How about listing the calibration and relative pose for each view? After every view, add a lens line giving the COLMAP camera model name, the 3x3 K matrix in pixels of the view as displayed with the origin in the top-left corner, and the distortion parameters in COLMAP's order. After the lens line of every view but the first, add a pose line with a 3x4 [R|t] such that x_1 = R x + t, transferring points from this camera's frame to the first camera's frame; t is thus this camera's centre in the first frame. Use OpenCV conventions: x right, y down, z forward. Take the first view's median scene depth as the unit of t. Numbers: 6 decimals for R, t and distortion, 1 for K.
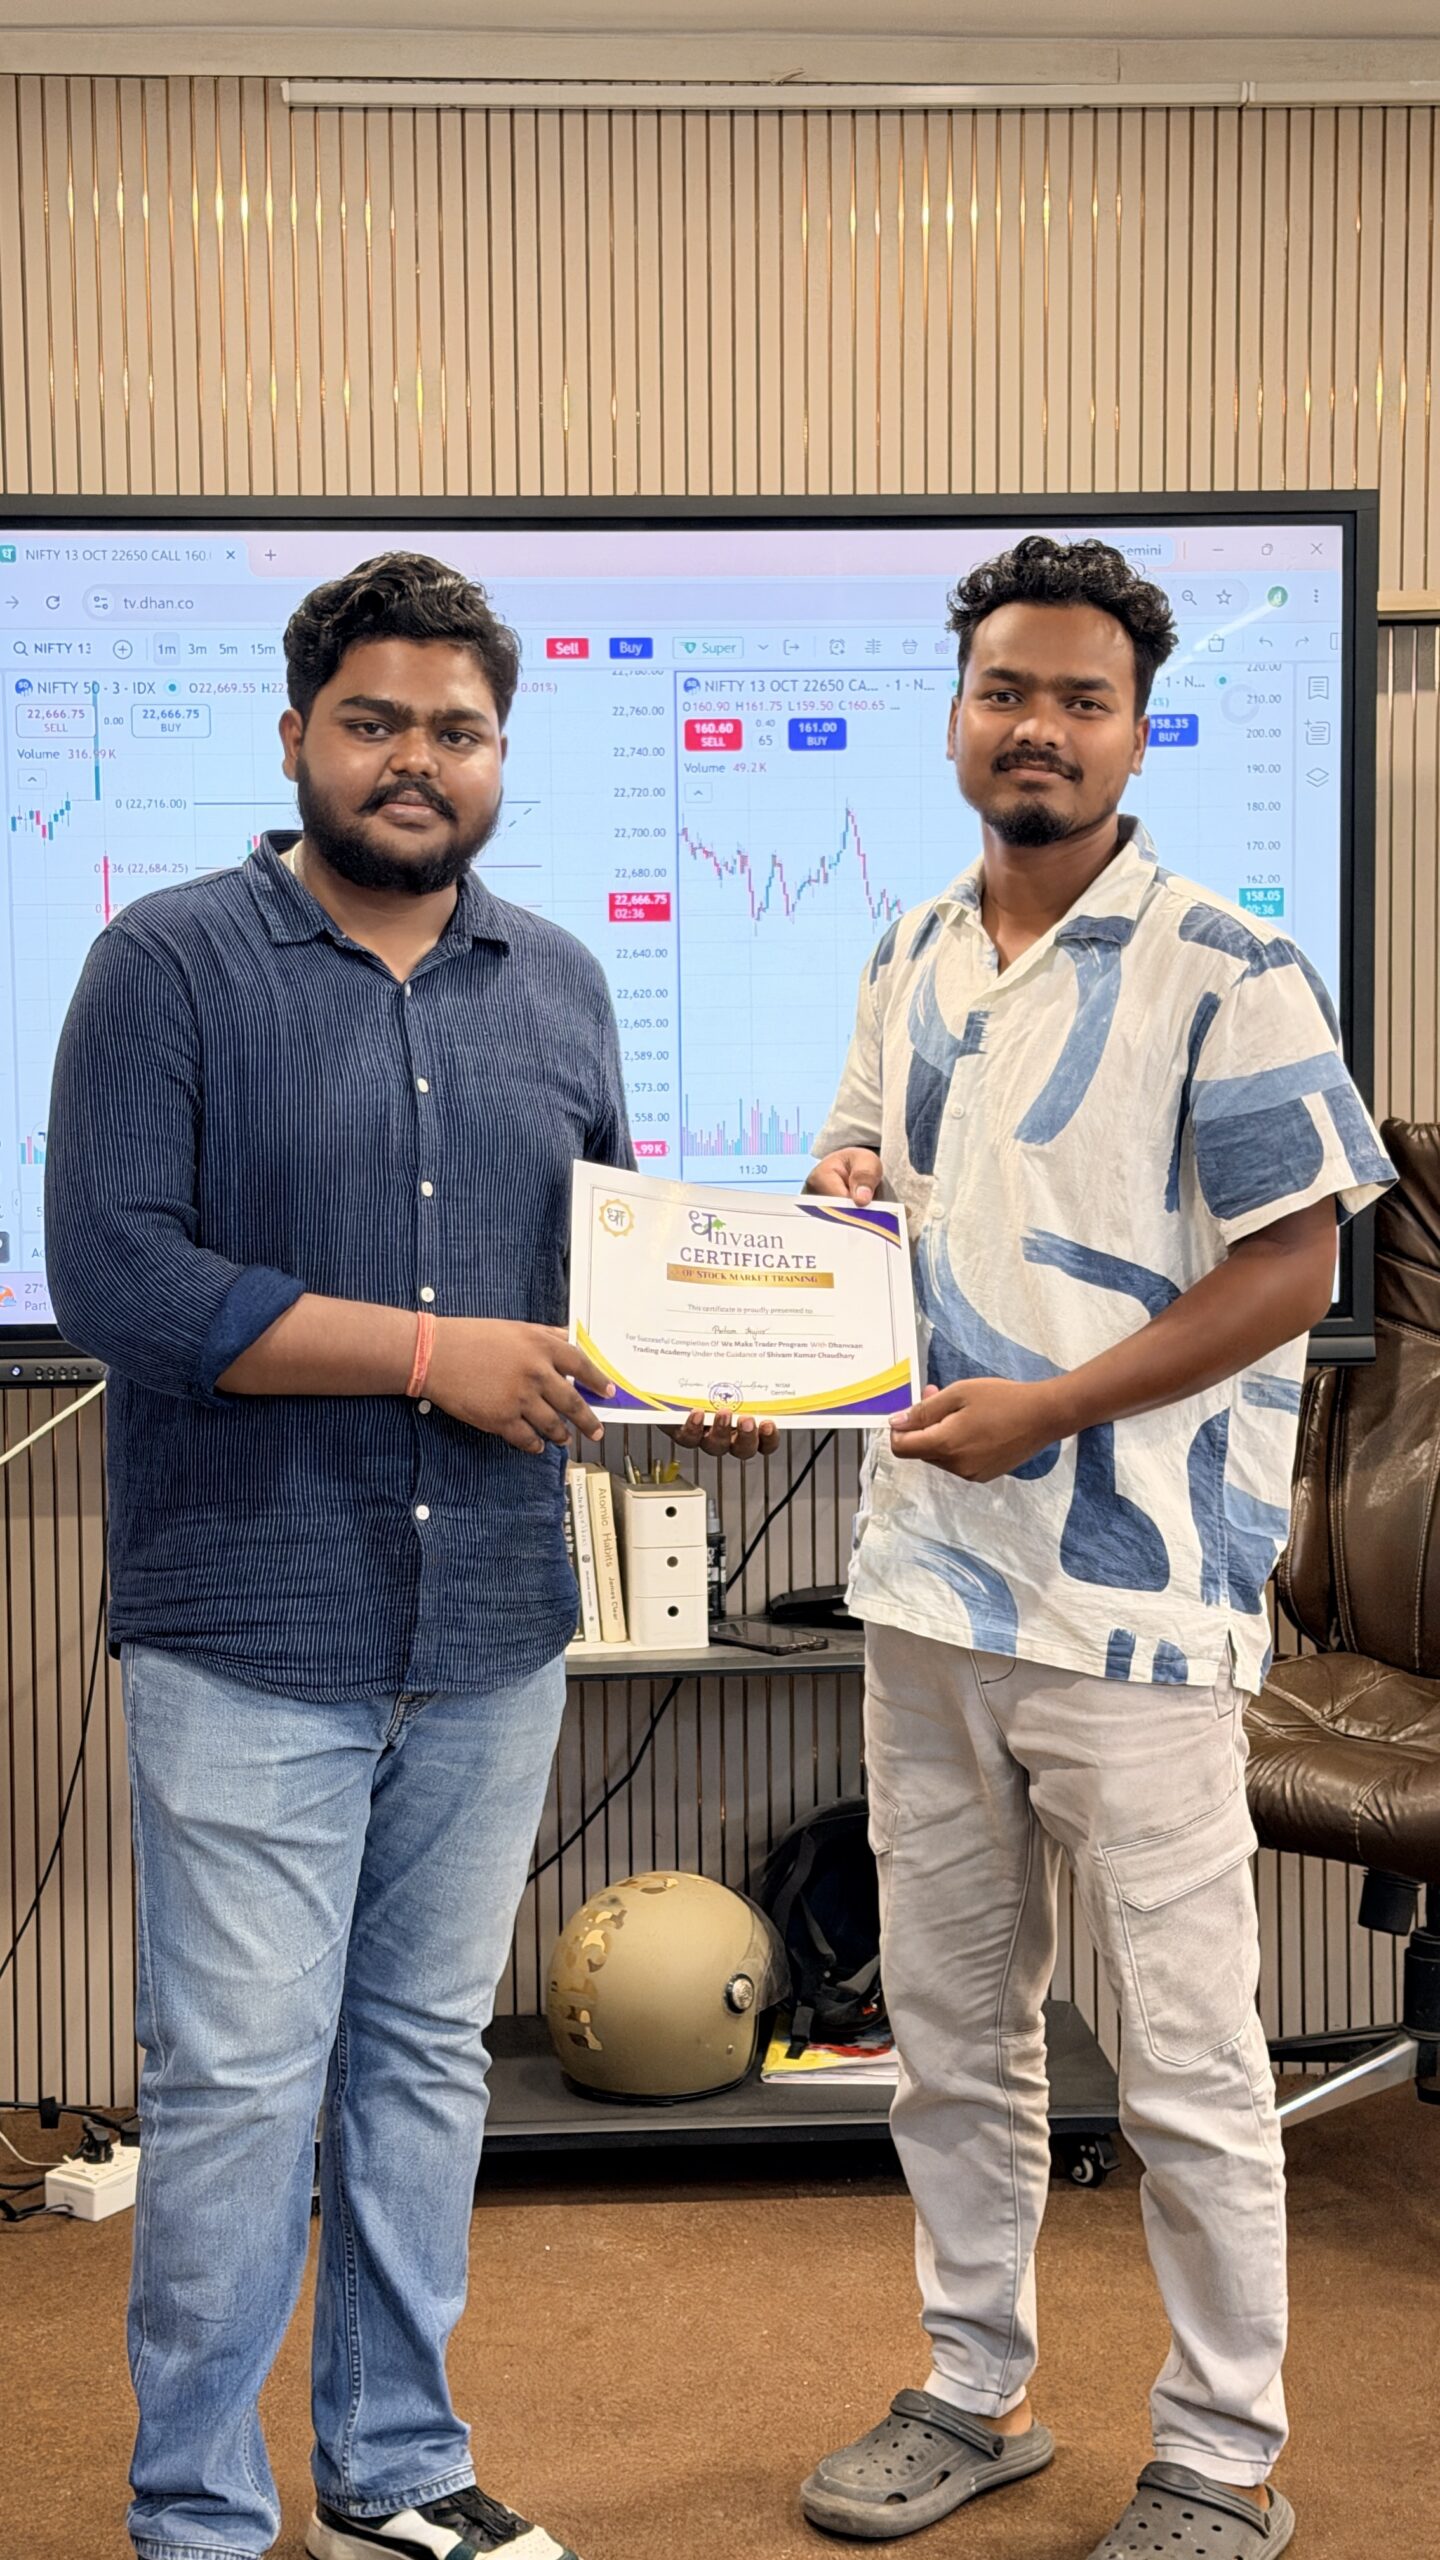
lens RADIAL K [[3707.4, 0, 689.2], [0, 3707.4, 1293.3], [0, 0, 1]] dist [0.110440, 0.000000]
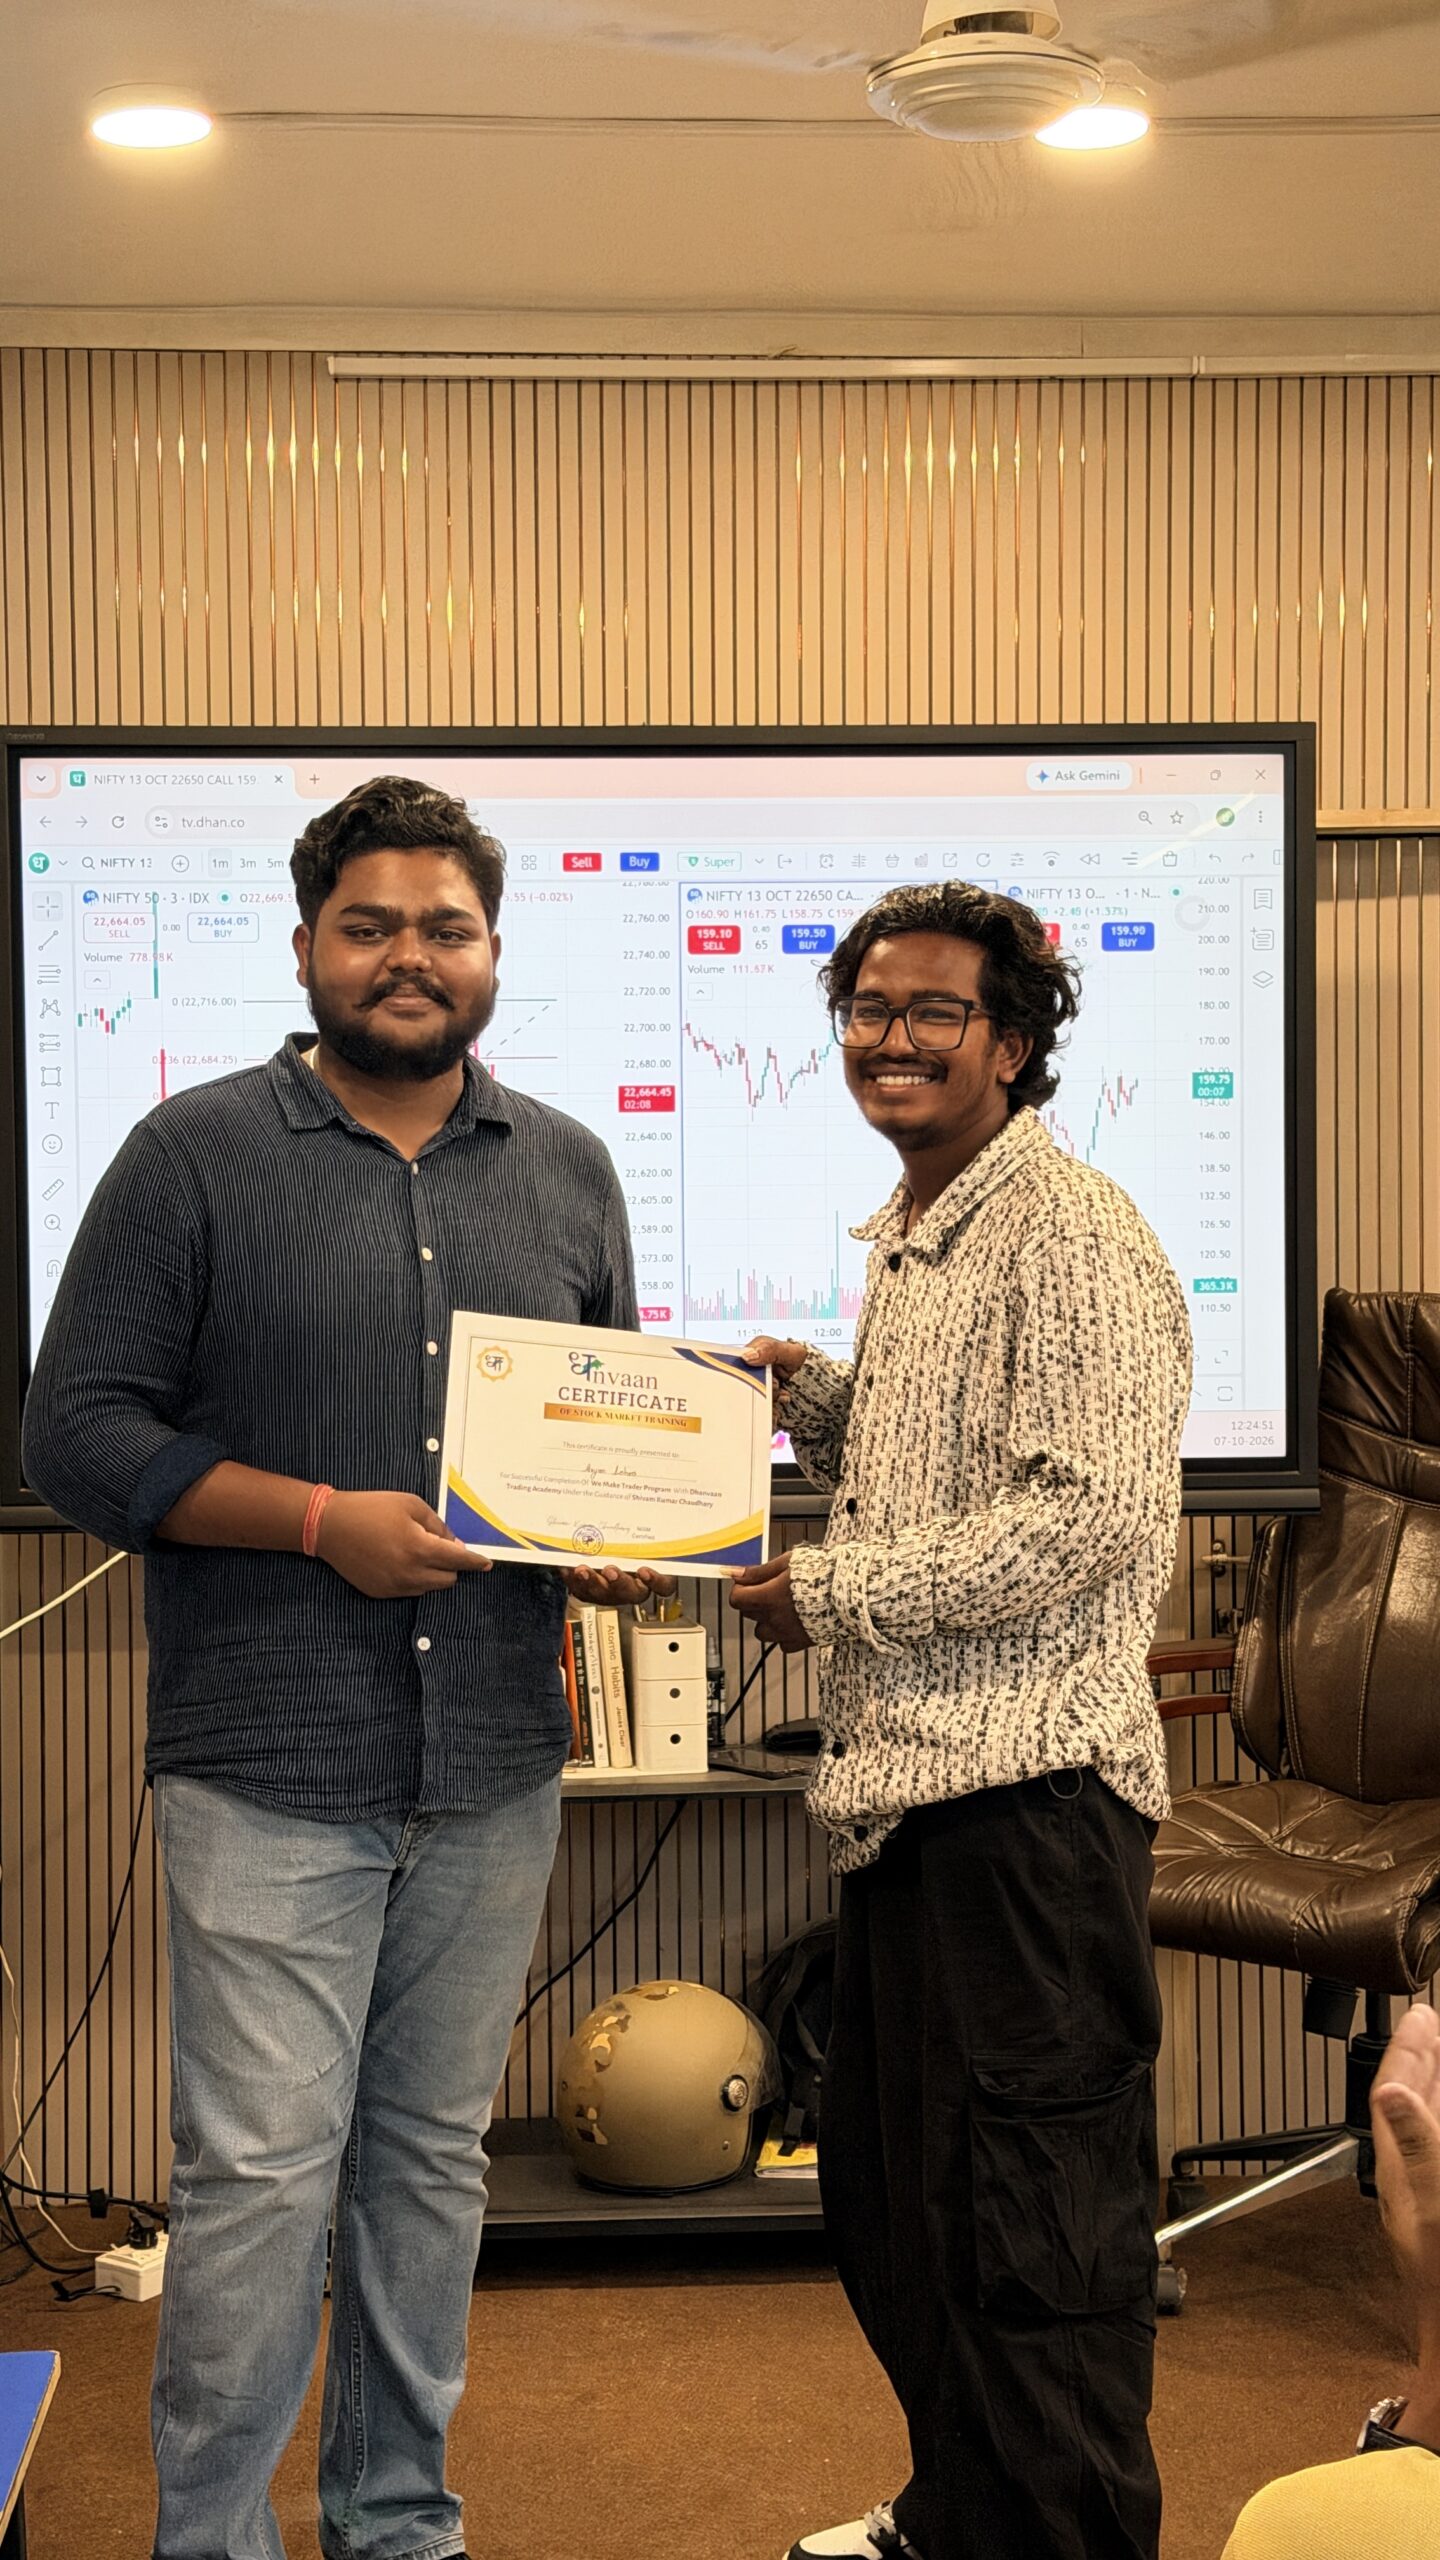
lens RADIAL K [[3707.4, 0, 695.1], [0, 3707.4, 1296.0], [0, 0, 1]] dist [0.110440, 0.000000]
pose [[0.999942, 0.002371, -0.010458, 0.012450], [-0.002798, 0.999154, -0.041024, 0.000454], [0.010352, 0.041051, 0.999103, -0.093292]]
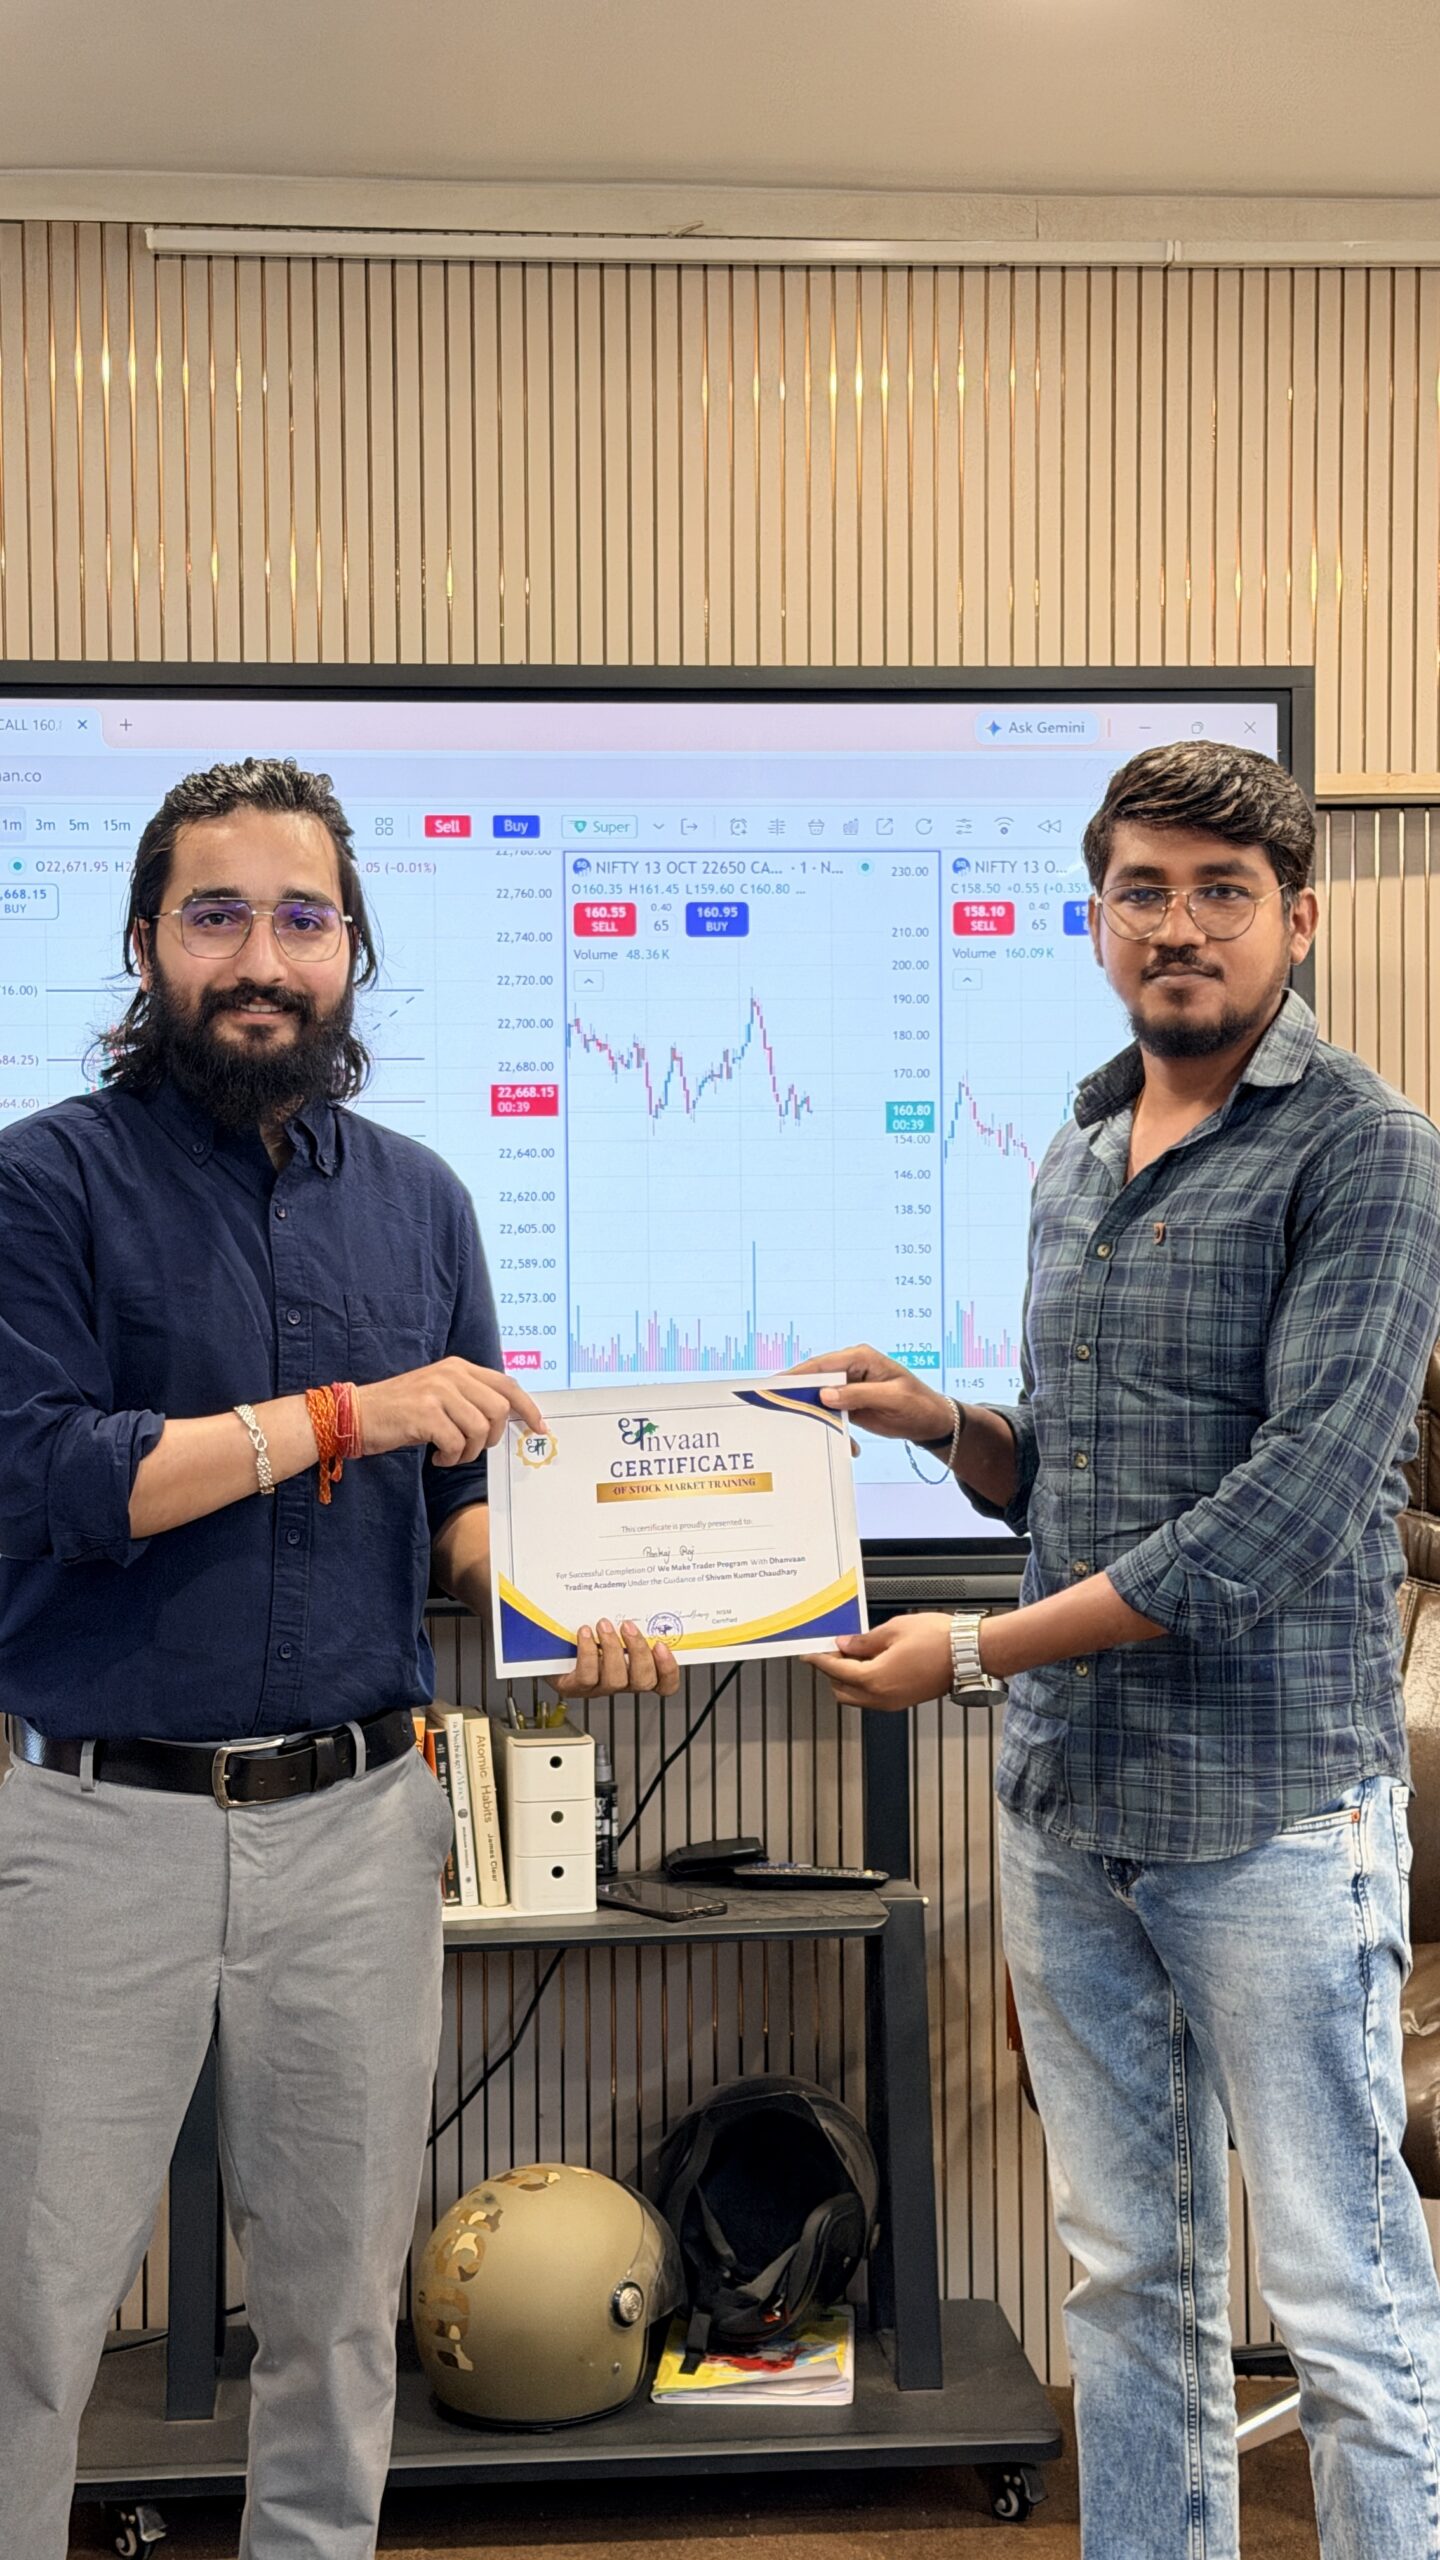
lens RADIAL K [[3707.4, 0, 718.6], [0, 3707.4, 1255.7], [0, 0, 1]] dist [0.110440, 0.000000]
pose [[0.999704, 0.003337, 0.024104, 0.012571], [-0.001896, 0.998222, -0.059573, -0.011032], [-0.024260, 0.059510, 0.997933, 0.077983]]
